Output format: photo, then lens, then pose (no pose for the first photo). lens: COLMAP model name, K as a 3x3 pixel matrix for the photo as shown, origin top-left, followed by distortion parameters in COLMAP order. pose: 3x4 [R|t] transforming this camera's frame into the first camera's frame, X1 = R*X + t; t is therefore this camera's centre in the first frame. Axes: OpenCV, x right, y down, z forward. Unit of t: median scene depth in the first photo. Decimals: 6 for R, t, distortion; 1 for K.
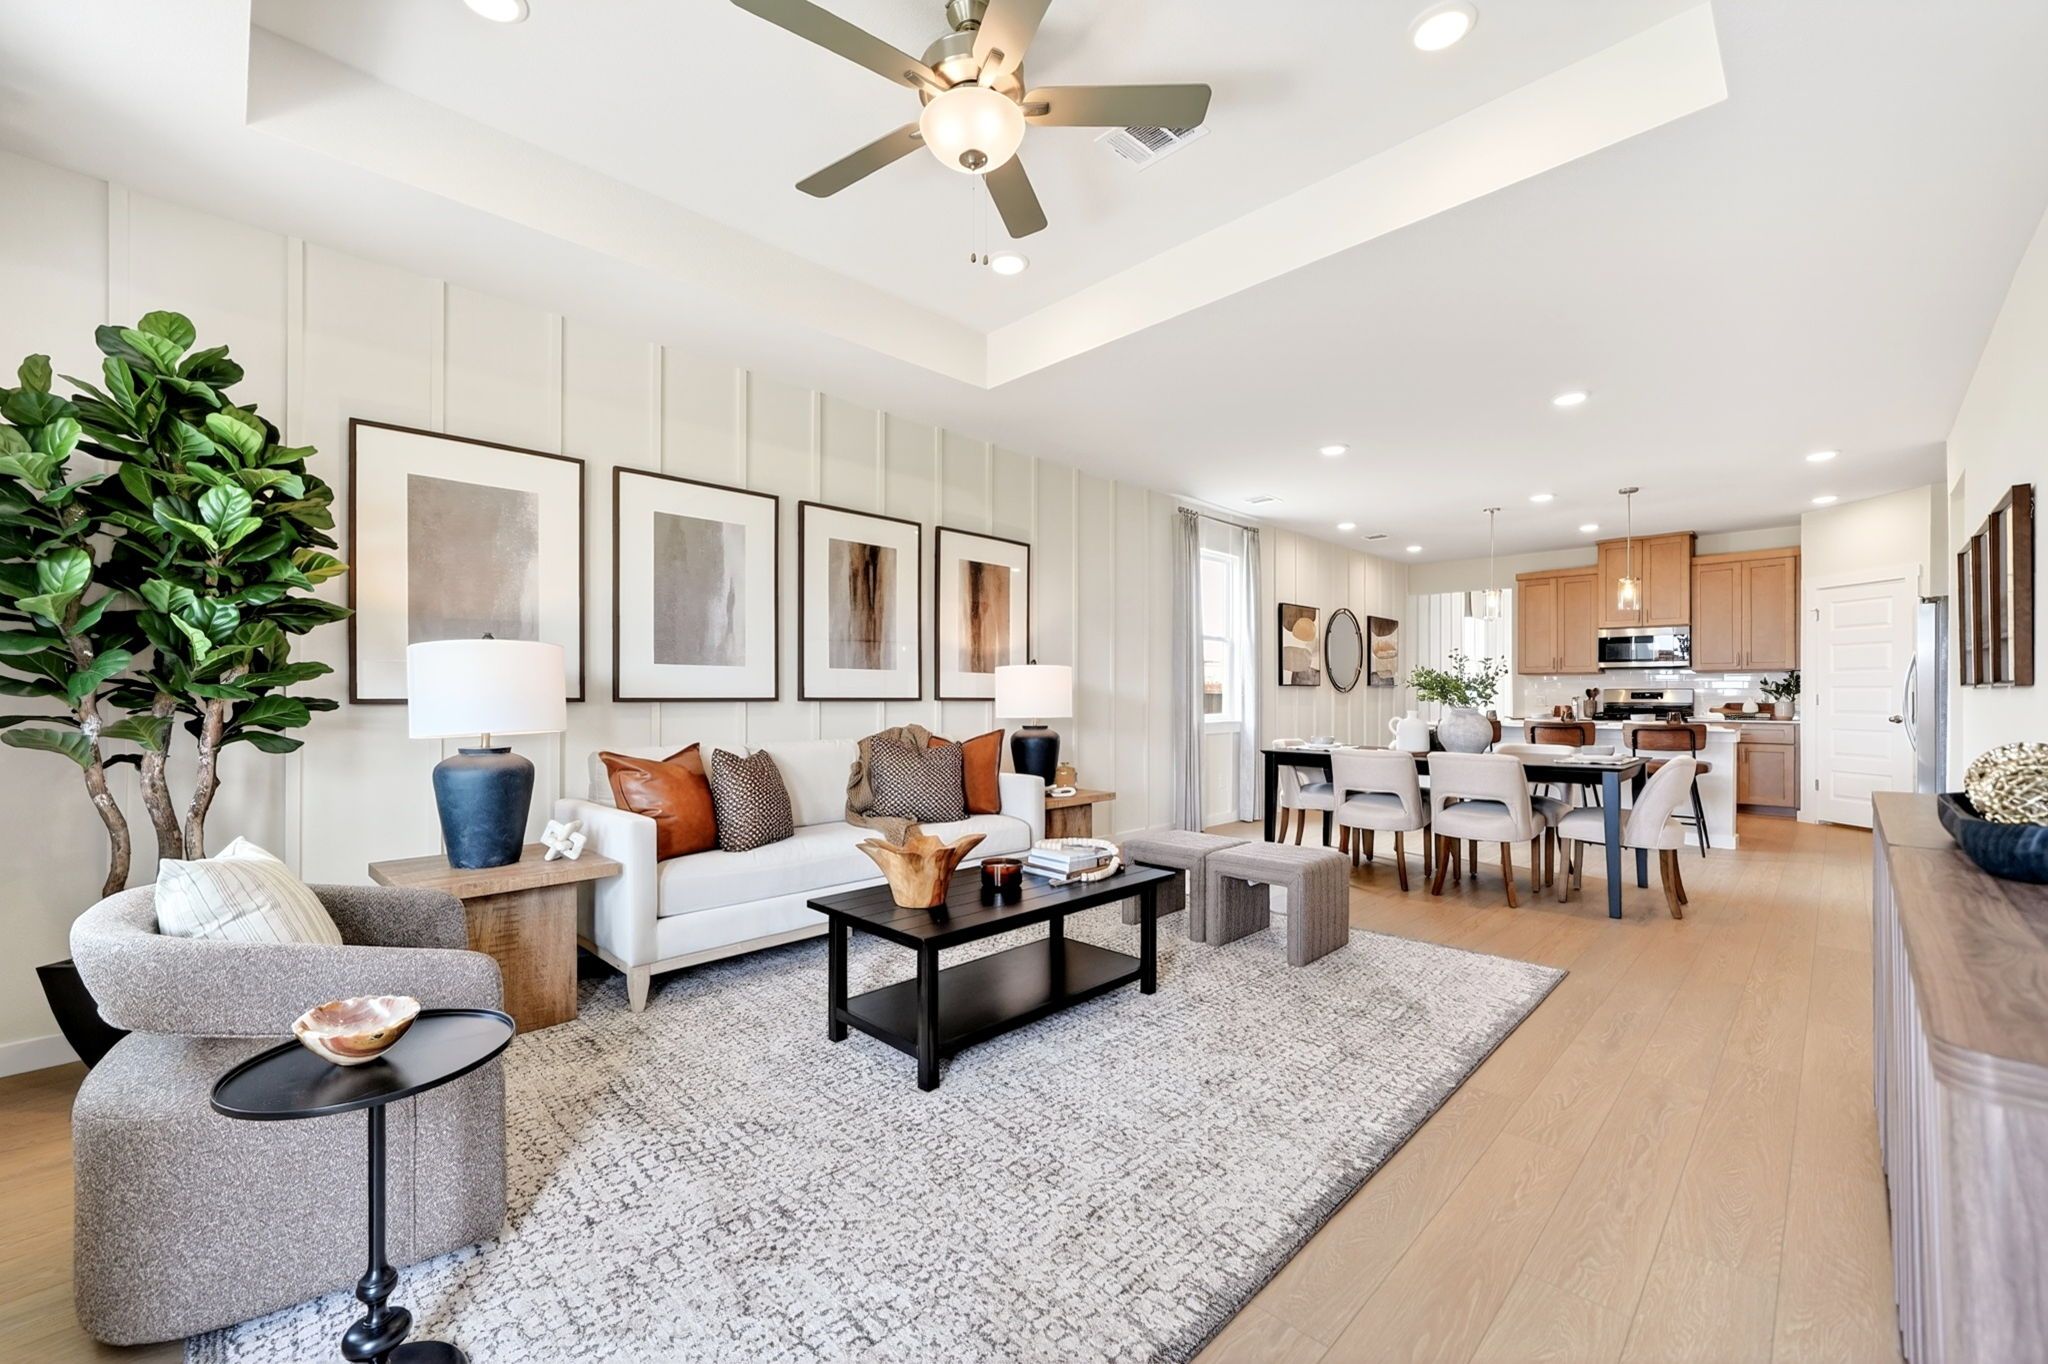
lens RADIAL K [[819.6, 0, 1019.7], [0, 819.6, 695.9], [0, 0, 1]] dist [-0.001538, -0.000231]
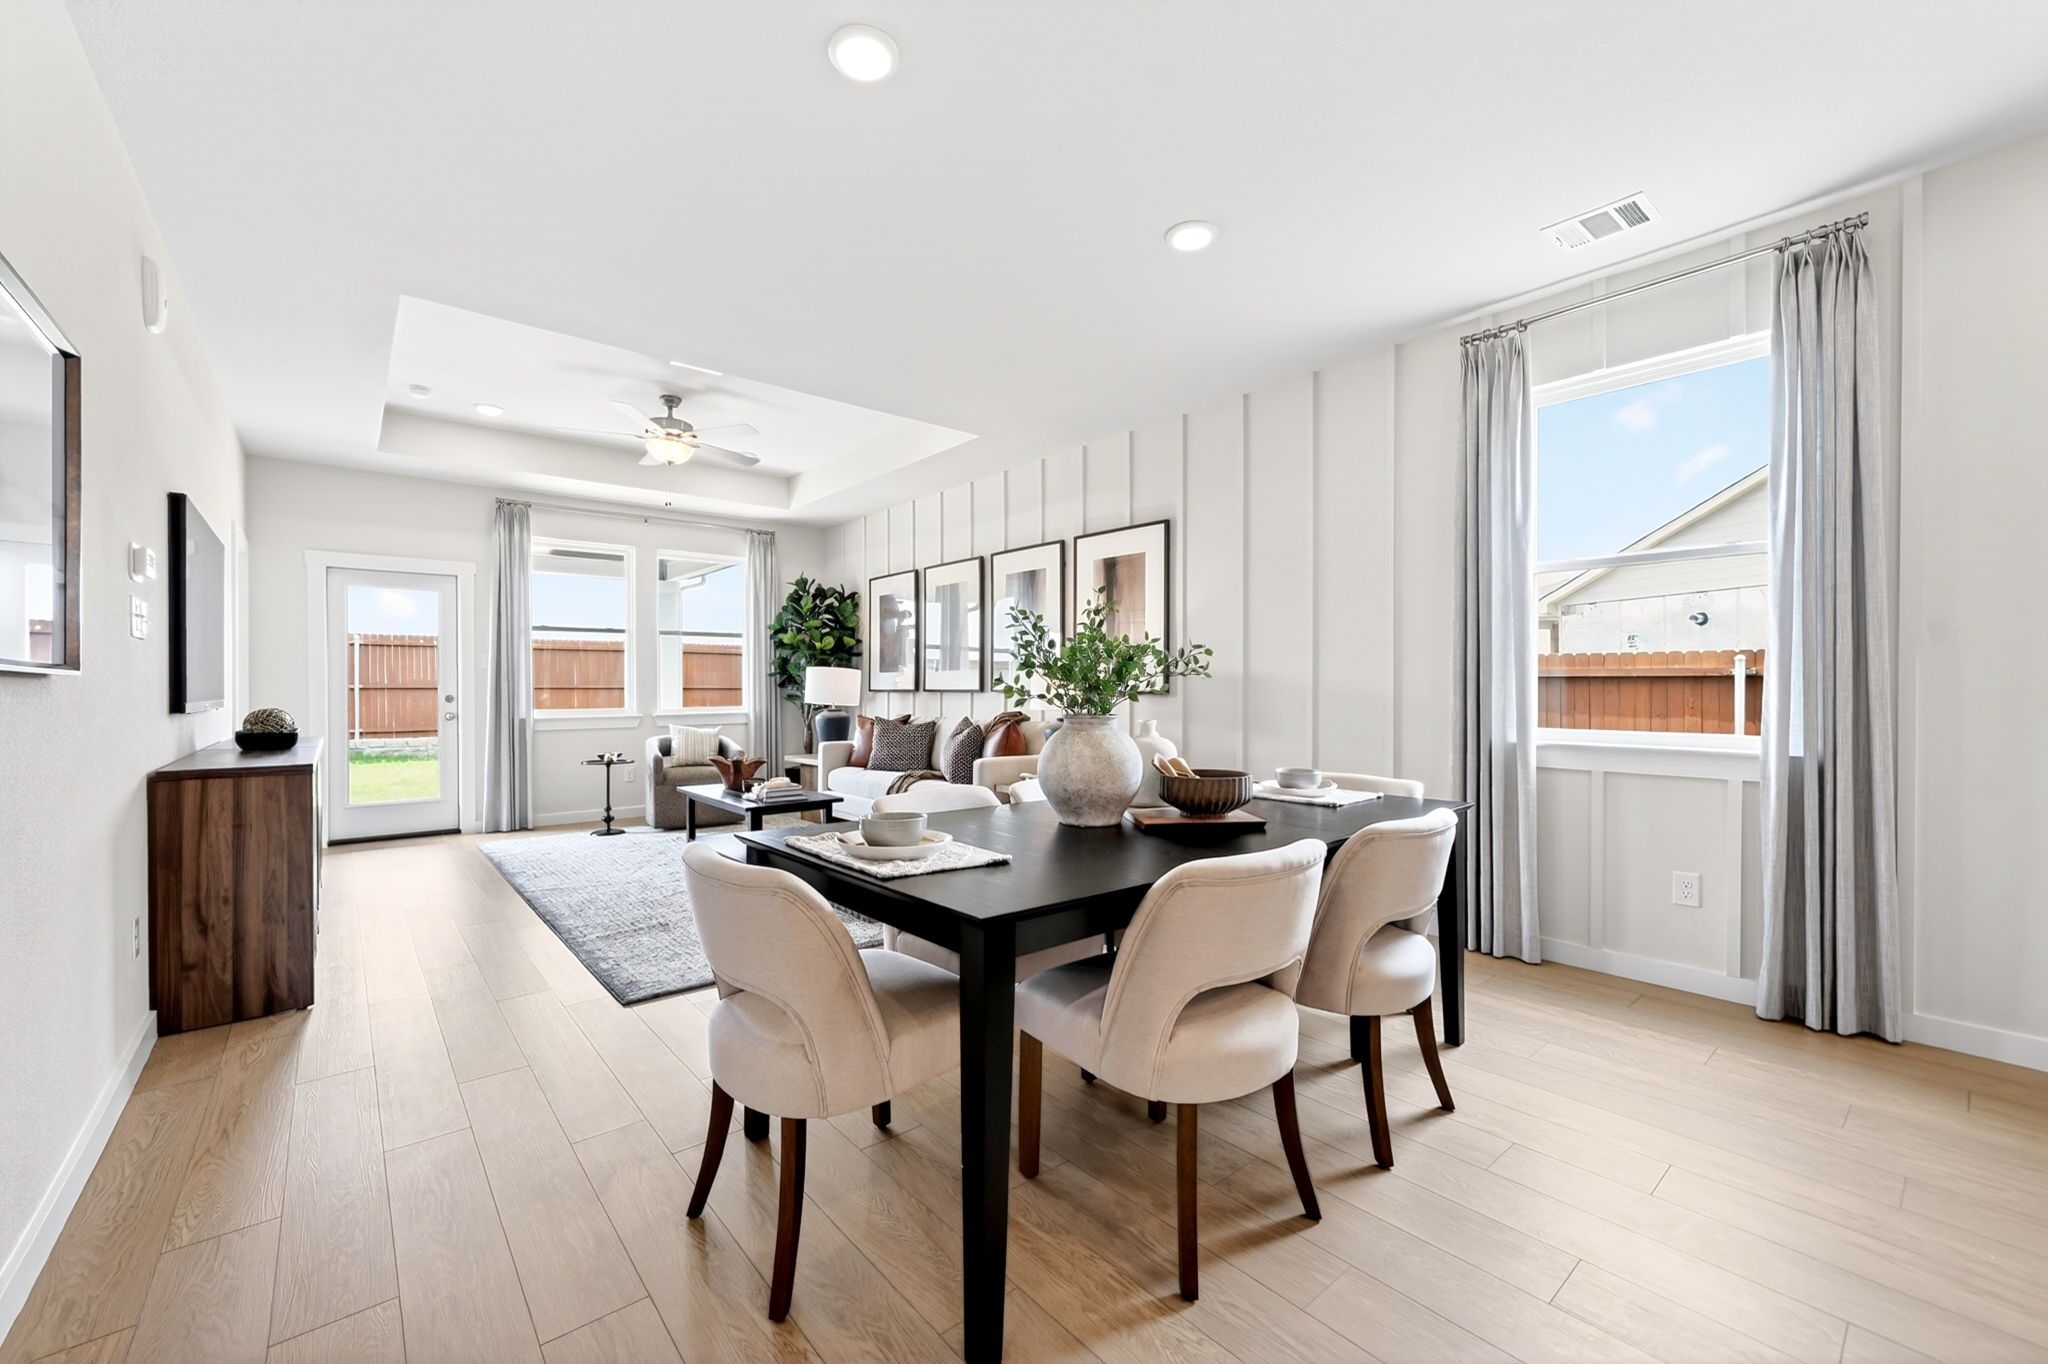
lens RADIAL K [[847.9, 0, 1027.4], [0, 847.9, 689.6], [0, 0, 1]] dist [-0.000022, -0.000101]
pose [[-0.092655, 0.000548, -0.995698, 0.679591], [-0.001213, 0.999999, 0.000663, 0.000744], [0.995697, 0.001269, -0.092655, 0.668334]]
